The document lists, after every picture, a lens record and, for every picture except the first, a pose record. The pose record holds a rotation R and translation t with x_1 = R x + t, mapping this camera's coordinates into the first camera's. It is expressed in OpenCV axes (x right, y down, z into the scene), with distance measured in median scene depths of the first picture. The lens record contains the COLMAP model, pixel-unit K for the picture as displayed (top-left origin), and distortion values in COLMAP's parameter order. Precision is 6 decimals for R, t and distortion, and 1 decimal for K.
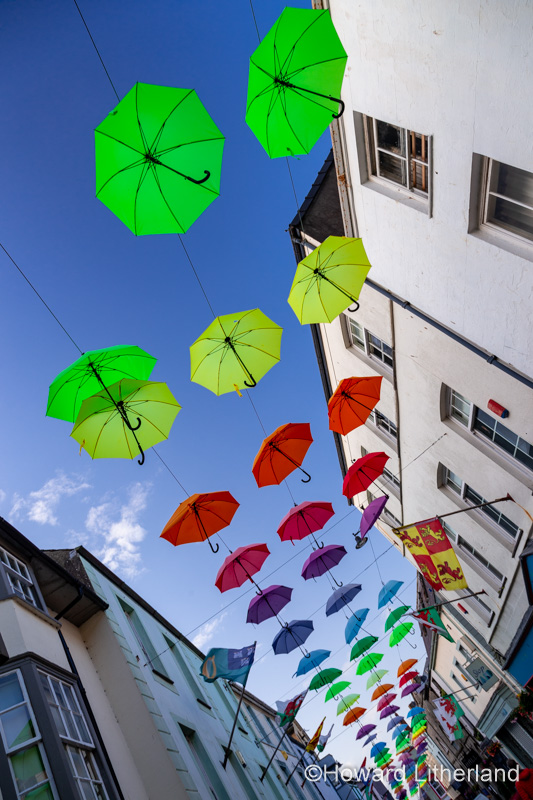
lens RADIAL K [[519.9, 0, 269.7], [0, 519.9, 394.2], [0, 0, 1]] dist [-0.005387, -0.004600]
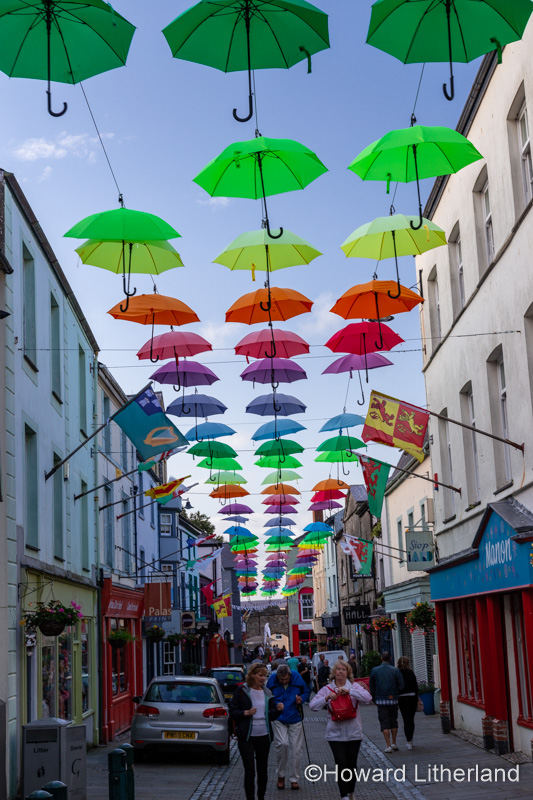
lens RADIAL K [[1158.4, 0, 265.0], [0, 1158.4, 393.7], [0, 0, 1]] dist [-0.070749, 0.000000]
pose [[0.825751, 0.553179, 0.110124, -0.055673], [-0.526906, 0.686883, 0.500561, -0.376075], [0.201258, -0.471364, 0.858668, -0.360369]]
